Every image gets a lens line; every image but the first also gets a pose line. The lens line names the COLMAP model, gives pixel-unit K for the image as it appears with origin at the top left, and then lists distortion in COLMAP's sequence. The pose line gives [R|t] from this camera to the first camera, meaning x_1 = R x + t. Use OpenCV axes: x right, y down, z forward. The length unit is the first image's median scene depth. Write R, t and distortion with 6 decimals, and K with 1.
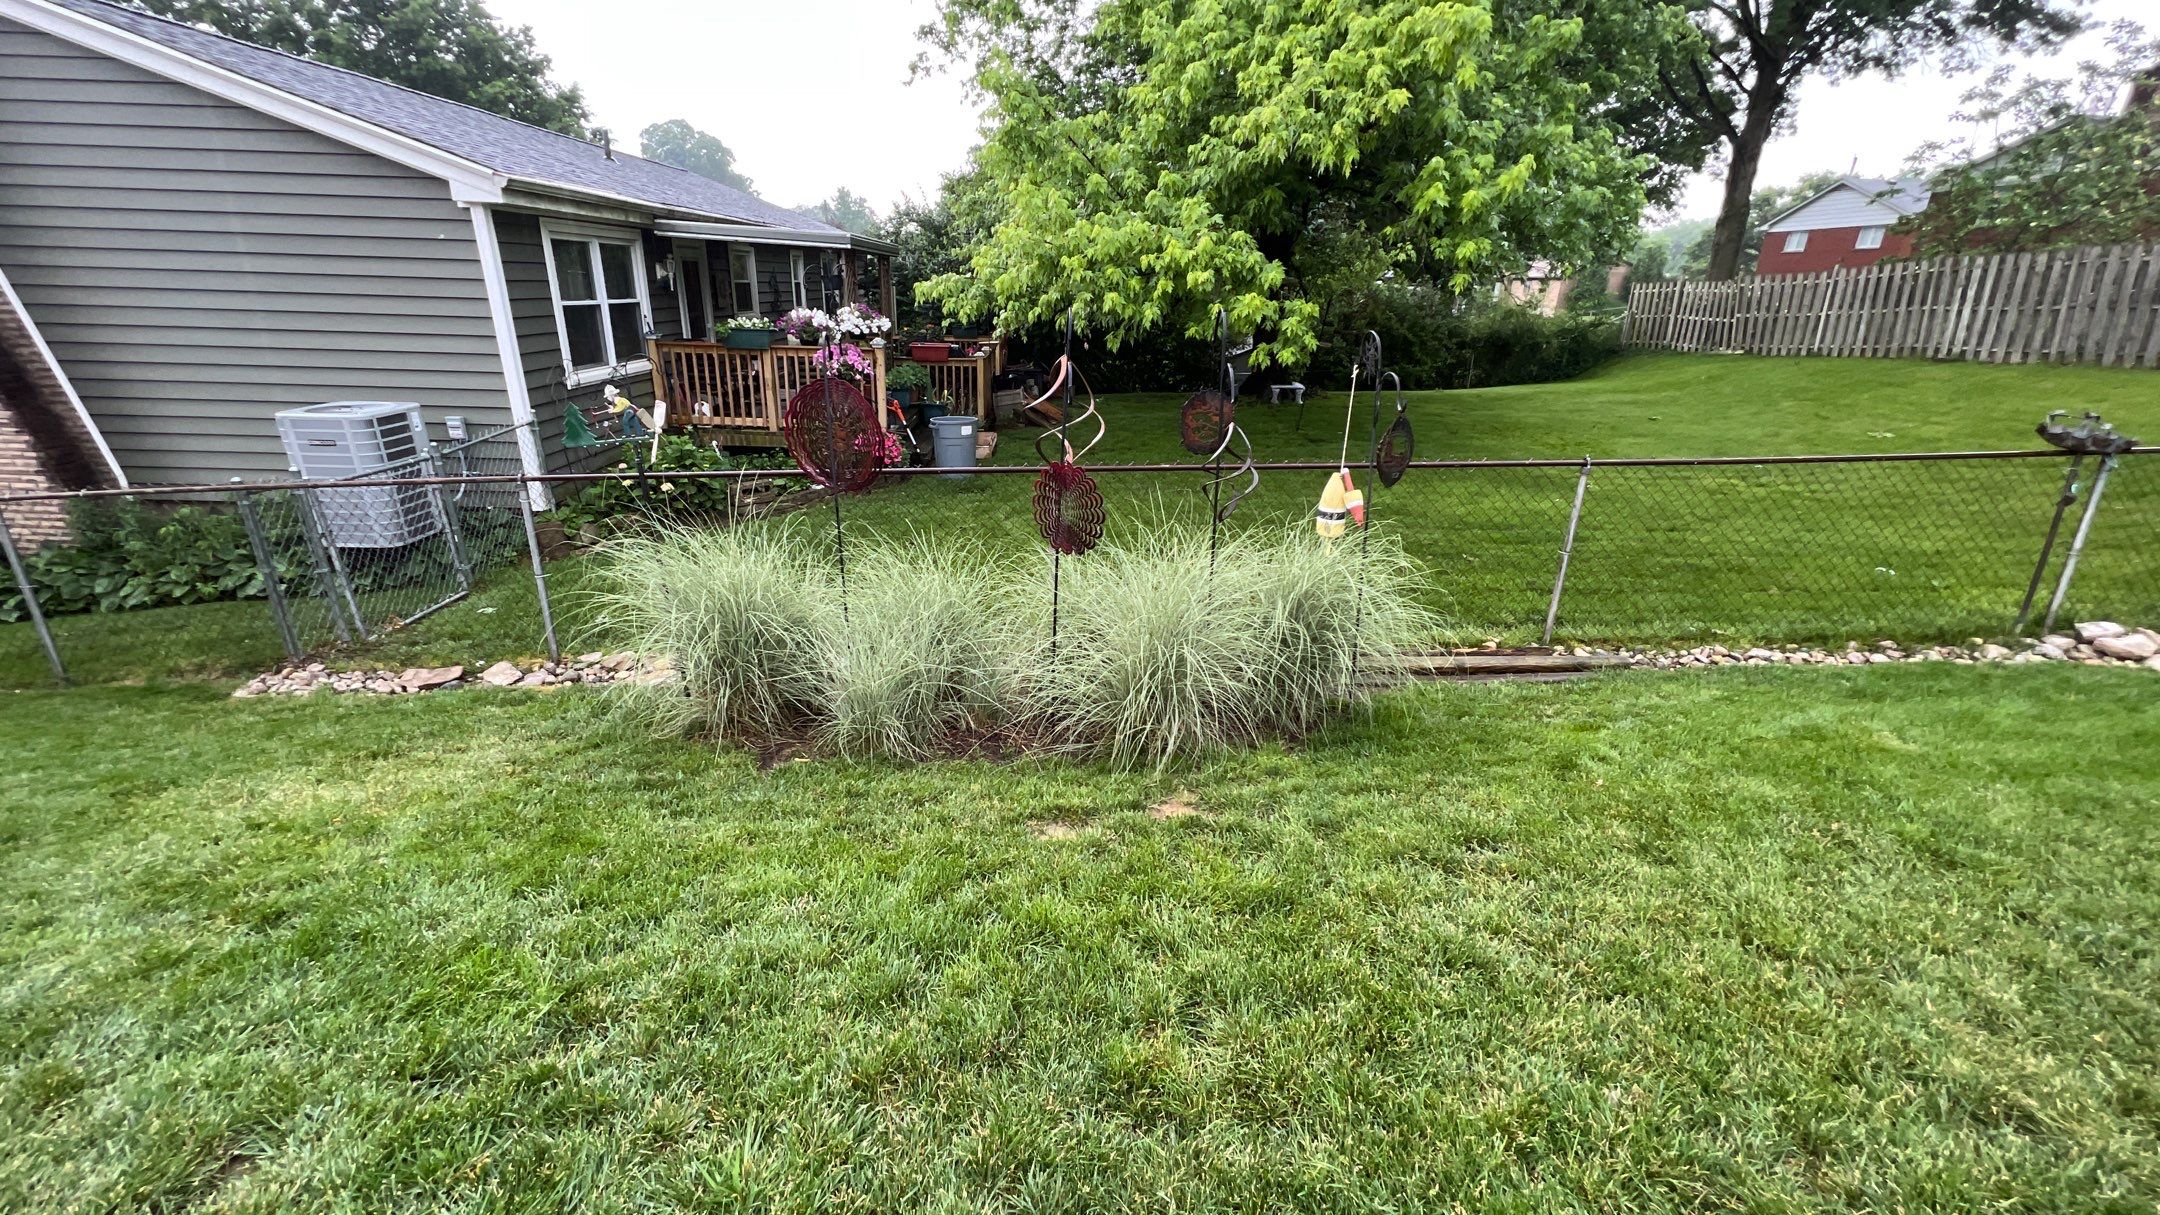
lens RADIAL K [[853.1, 0, 1078.2], [0, 853.1, 609.8], [0, 0, 1]] dist [-0.003701, 0.000917]
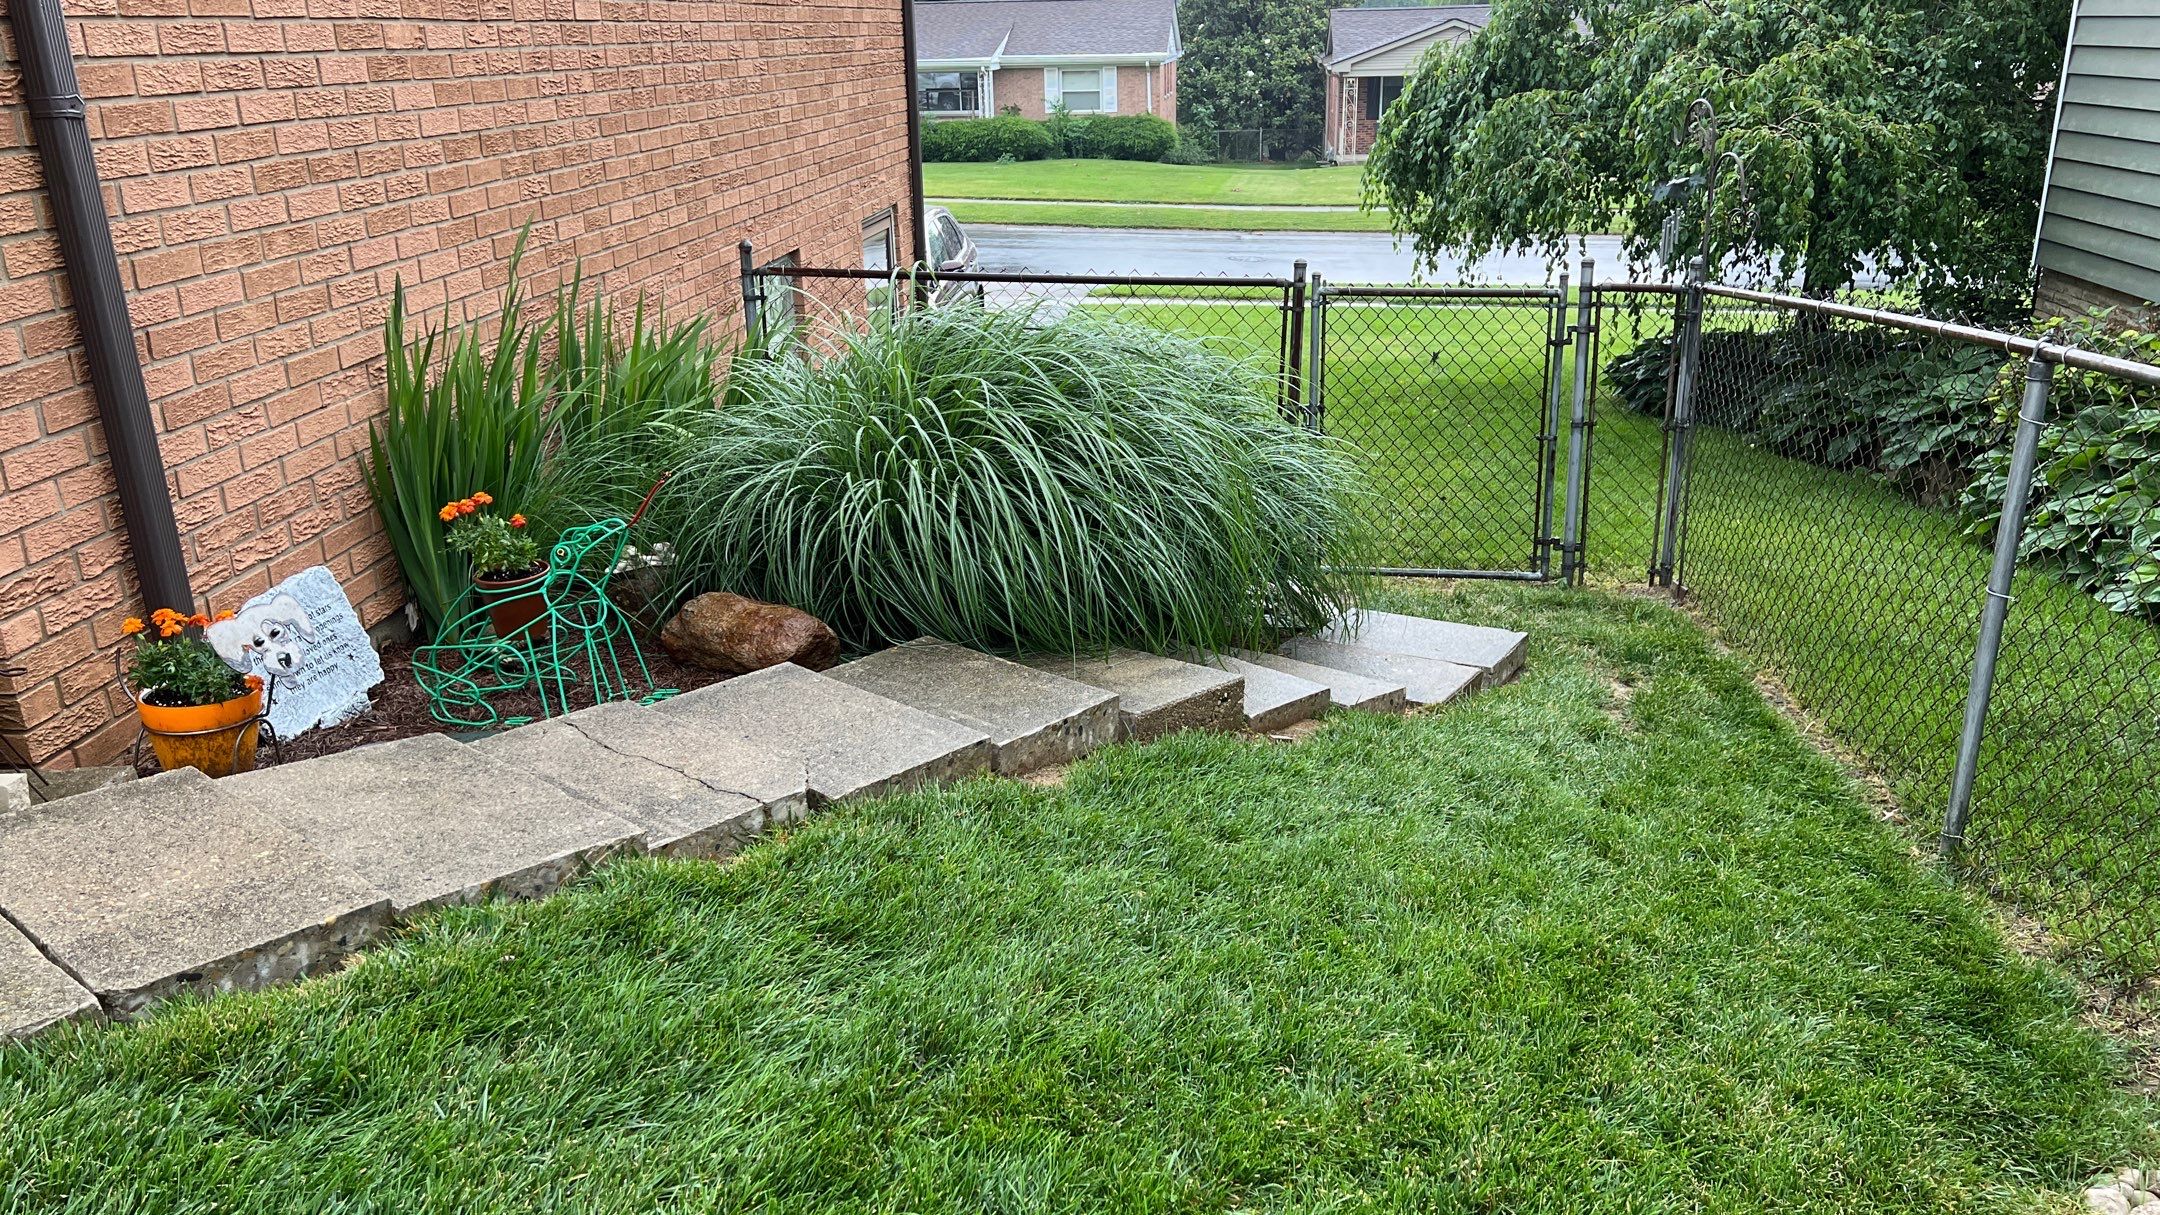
lens RADIAL K [[1634.1, 0, 1075.6], [0, 1634.1, 607.4], [0, 0, 1]] dist [0.031924, -0.013833]
pose [[-0.121641, 0.302622, -0.945317, -0.373673], [-0.336693, 0.883341, 0.326106, -0.086699], [0.933724, 0.357950, -0.005560, 0.460672]]
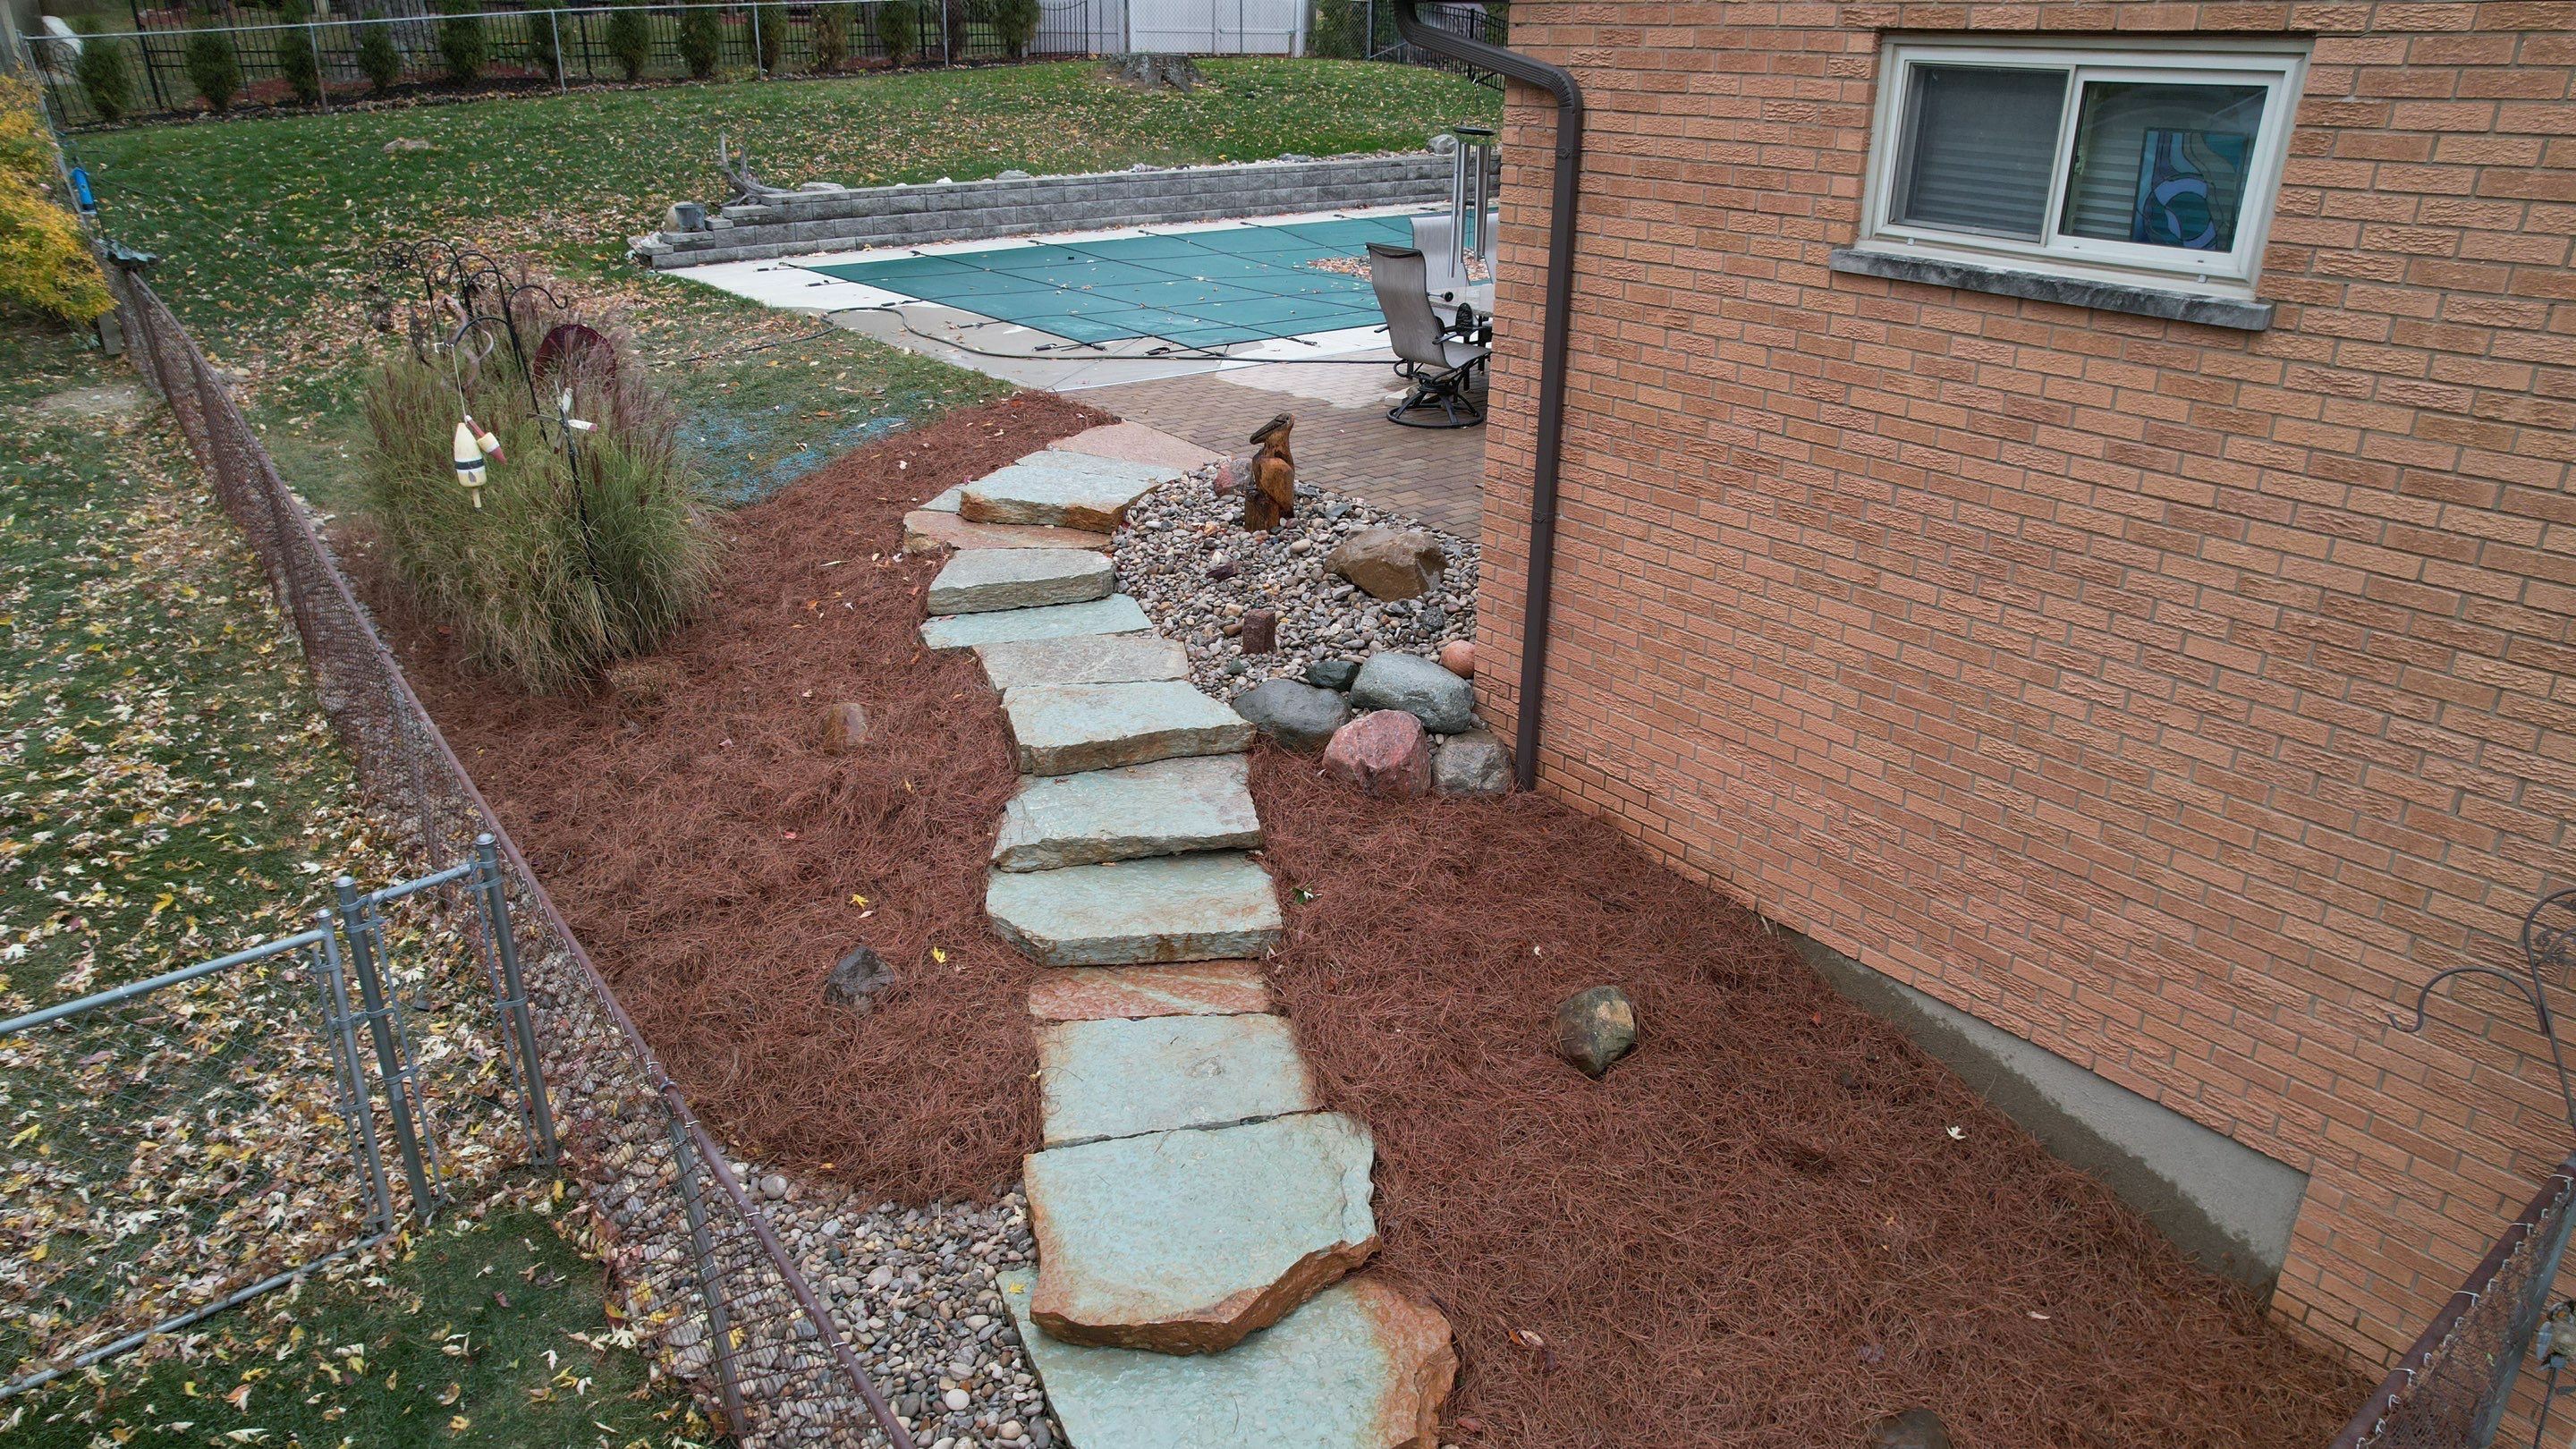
lens RADIAL K [[1655.1, 0, 1283.6], [0, 1655.1, 727.6], [0, 0, 1]] dist [-0.073816, 0.064253]
pose [[-0.606948, -0.345583, 0.715672, -1.370997], [0.262183, 0.763028, 0.590802, -0.458323], [-0.750249, 0.546224, -0.372512, 0.682081]]
